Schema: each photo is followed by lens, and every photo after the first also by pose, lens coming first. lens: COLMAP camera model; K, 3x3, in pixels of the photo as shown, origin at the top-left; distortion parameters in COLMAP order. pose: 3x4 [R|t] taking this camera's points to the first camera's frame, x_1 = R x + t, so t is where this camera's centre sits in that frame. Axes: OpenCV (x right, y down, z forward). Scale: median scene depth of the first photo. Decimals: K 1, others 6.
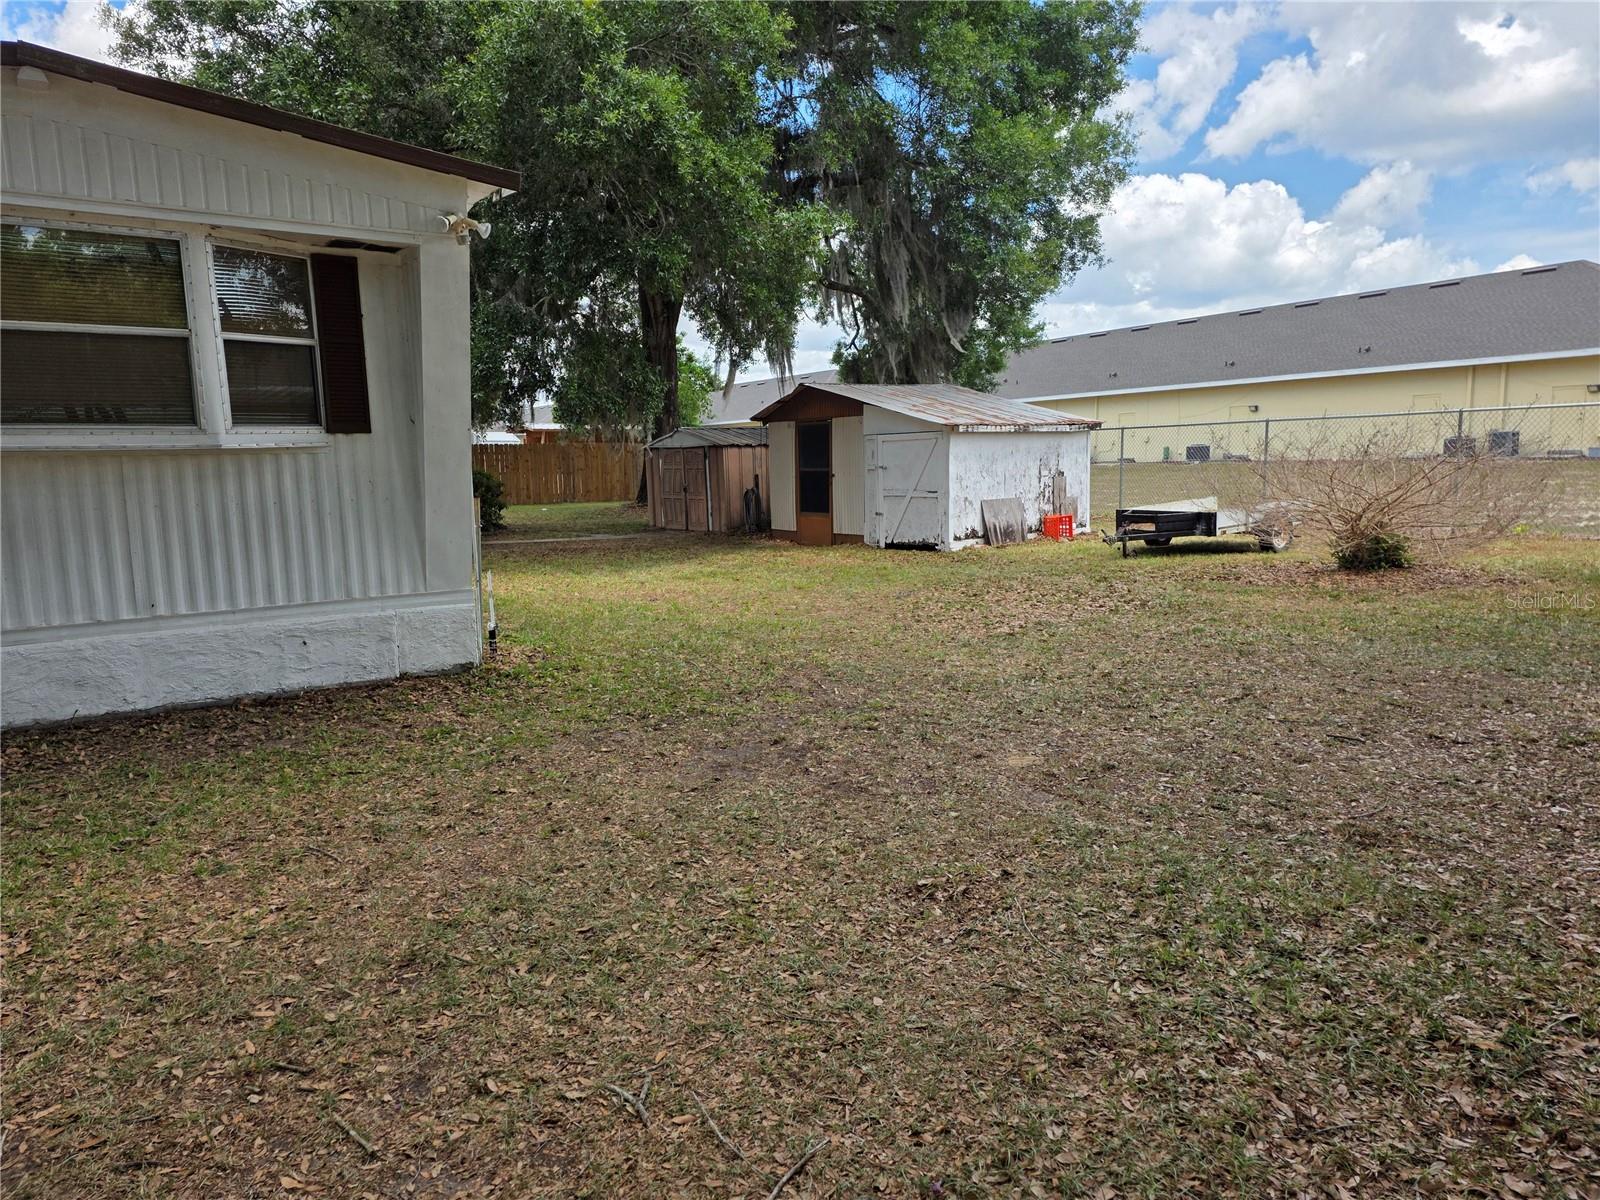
lens RADIAL K [[1072.5, 0, 794.1], [0, 1072.5, 606.2], [0, 0, 1]] dist [0.084082, -0.066583]
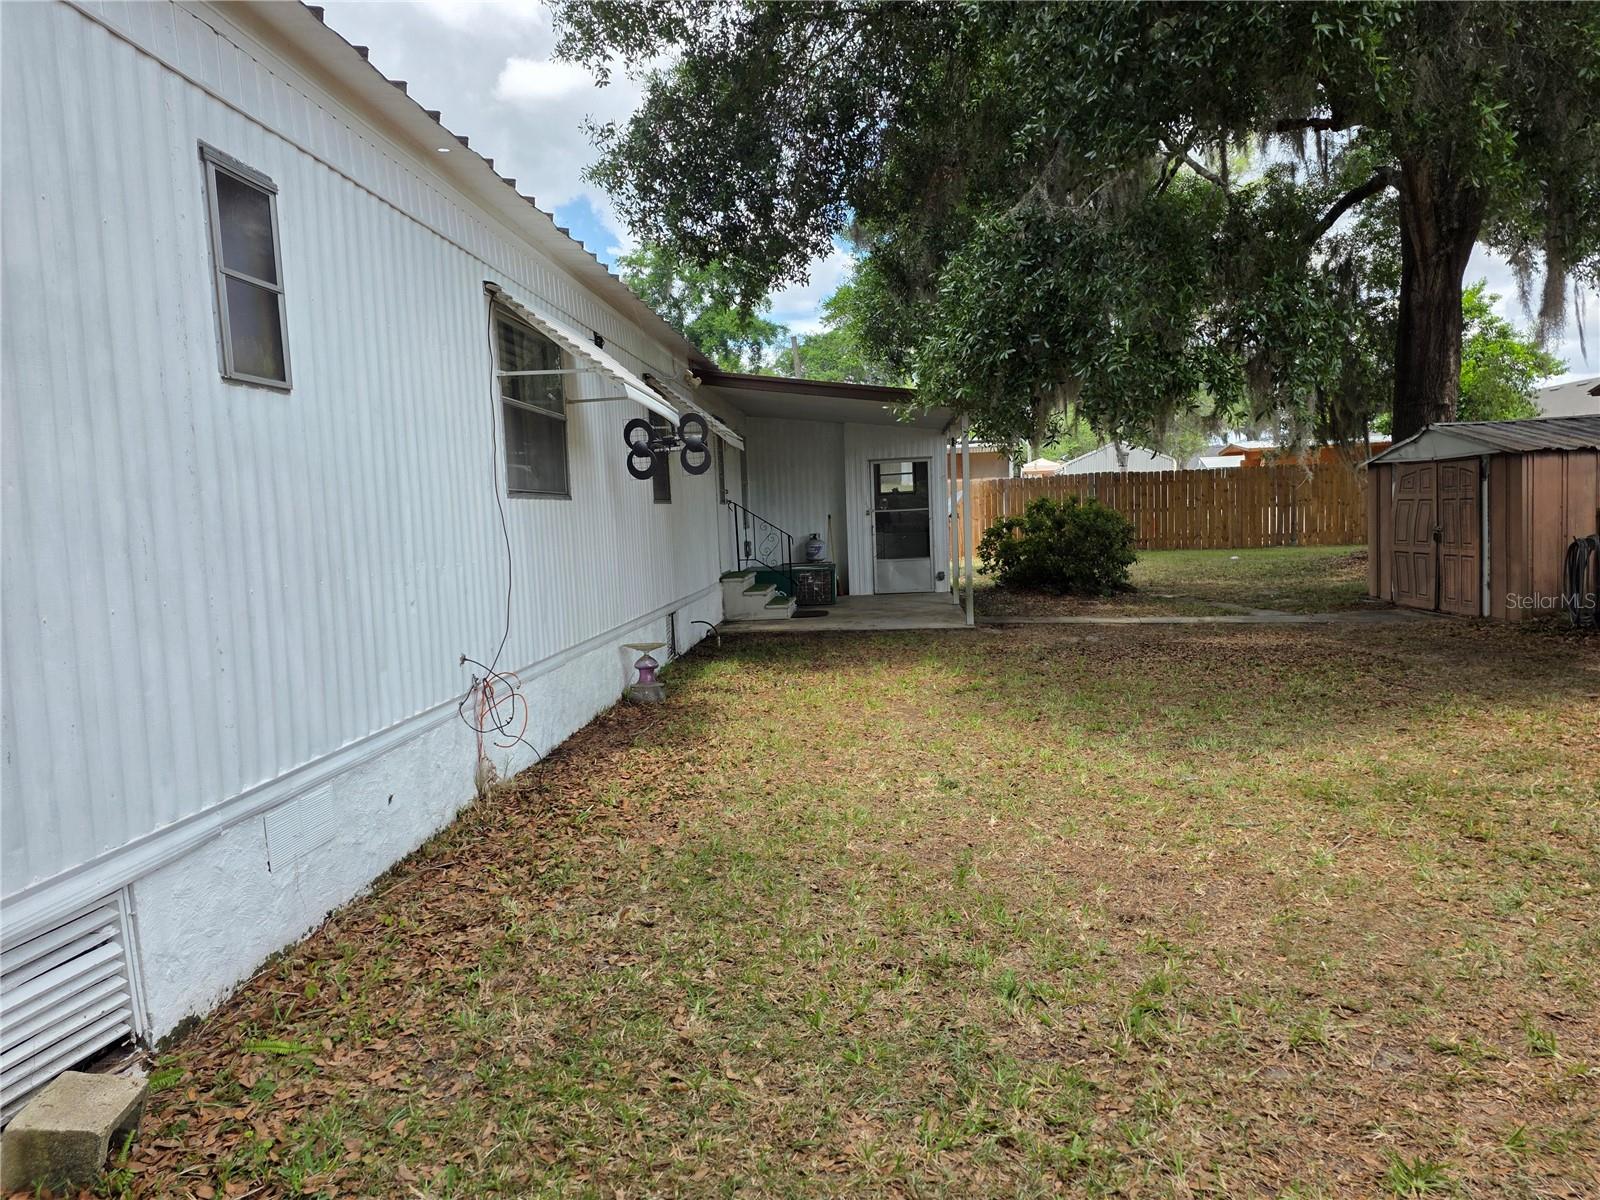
lens RADIAL K [[1072.5, 0, 793.6], [0, 1072.5, 590.5], [0, 0, 1]] dist [0.084082, -0.066583]
pose [[0.776886, 0.039476, -0.628403, -0.004770], [-0.065849, 0.997654, -0.018737, -0.048814], [0.626189, 0.055936, 0.777662, 0.360262]]
